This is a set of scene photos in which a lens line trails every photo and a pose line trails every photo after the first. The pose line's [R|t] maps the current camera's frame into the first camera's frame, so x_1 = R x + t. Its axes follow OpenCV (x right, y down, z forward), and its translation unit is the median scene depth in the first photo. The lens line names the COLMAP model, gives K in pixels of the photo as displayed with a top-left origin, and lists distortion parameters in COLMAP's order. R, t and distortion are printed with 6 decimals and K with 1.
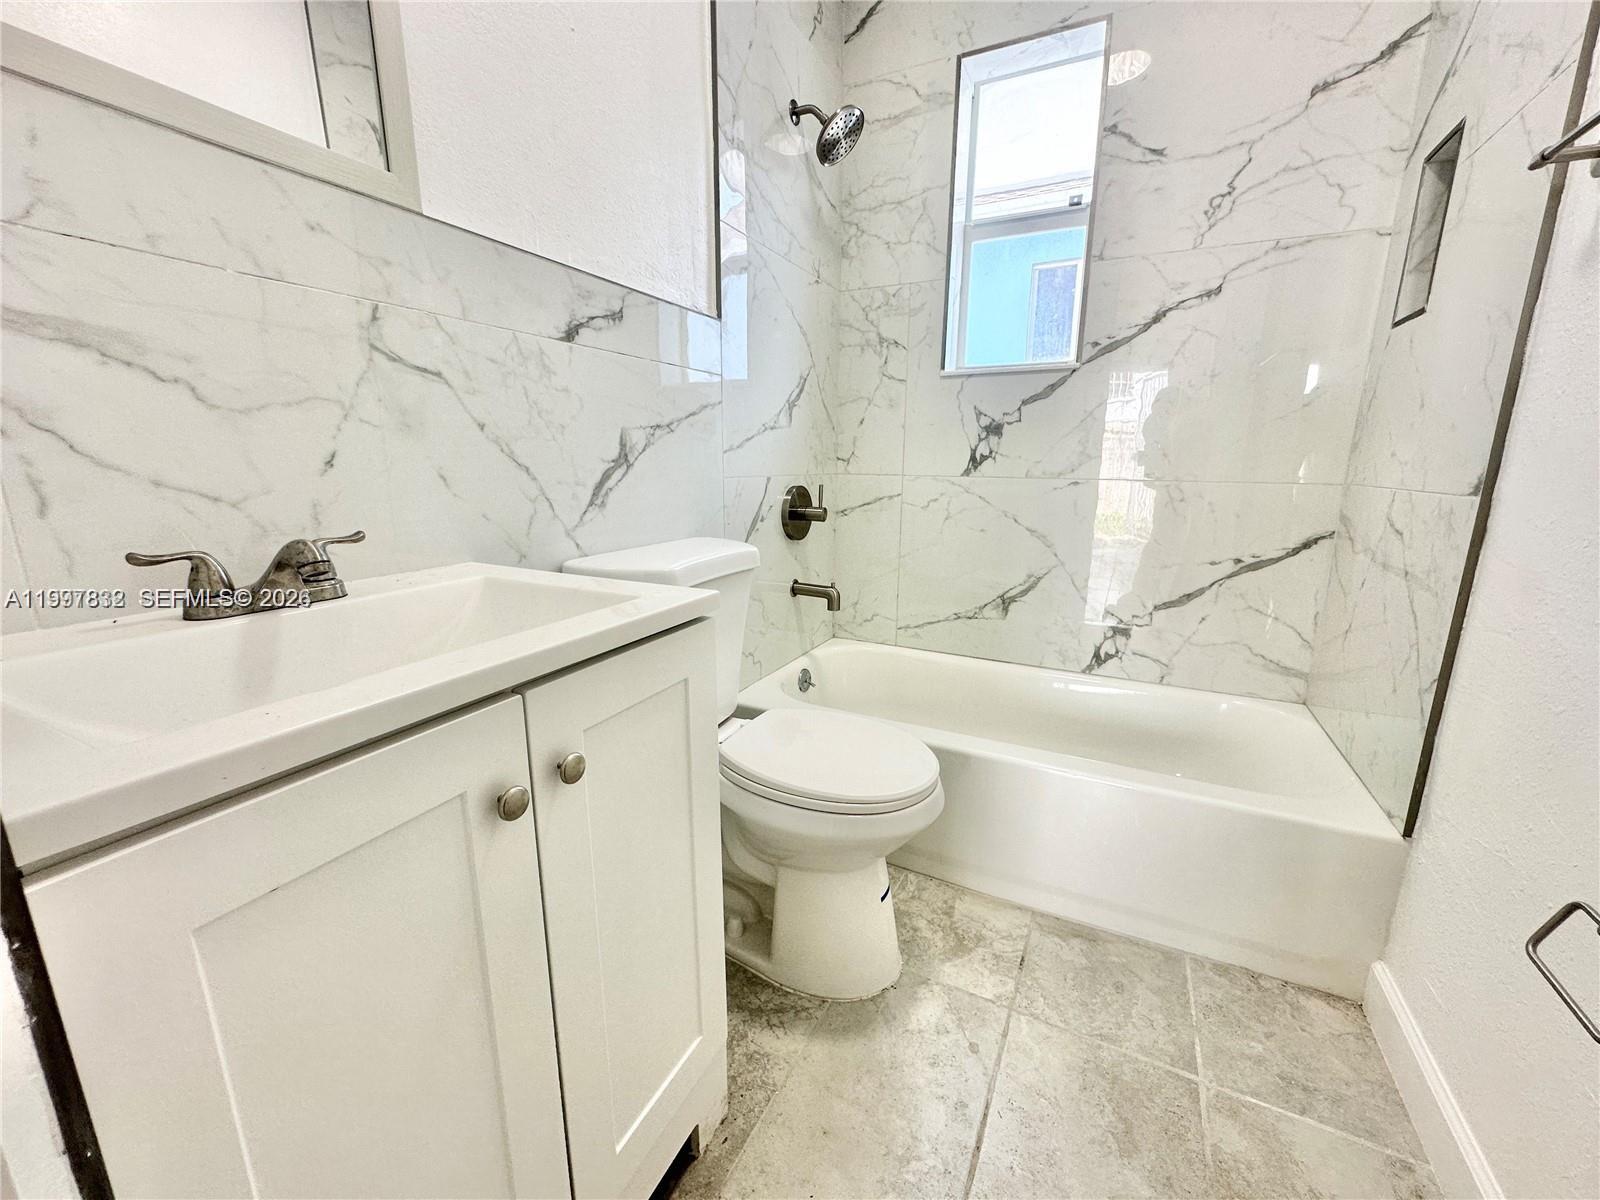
lens RADIAL K [[639.7, 0, 800.9], [0, 639.7, 600.2], [0, 0, 1]] dist [-0.005836, 0.001445]
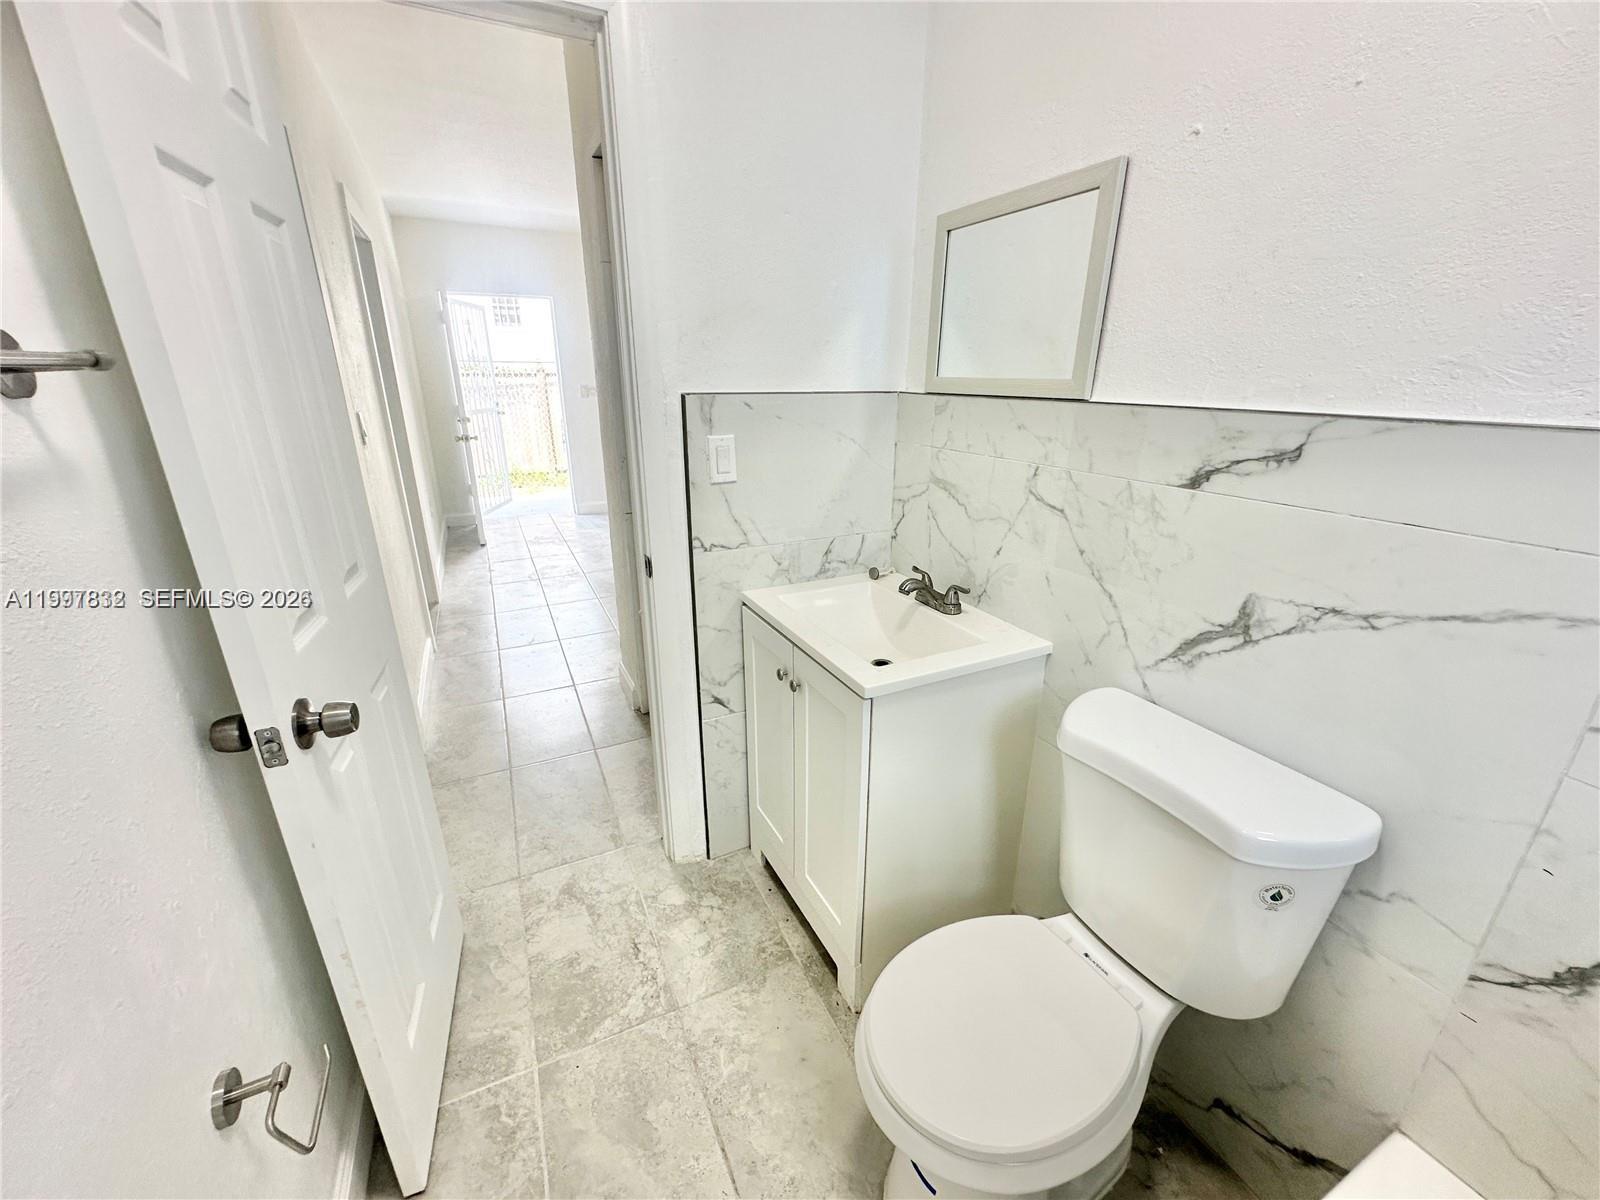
lens RADIAL K [[640.2, 0, 801.2], [0, 640.2, 599.9], [0, 0, 1]] dist [-0.003630, -0.000021]
pose [[-0.598832, 0.258048, -0.758164, 0.628597], [-0.179874, 0.879148, 0.441299, -0.501404], [0.780414, 0.400637, -0.480045, 0.940080]]
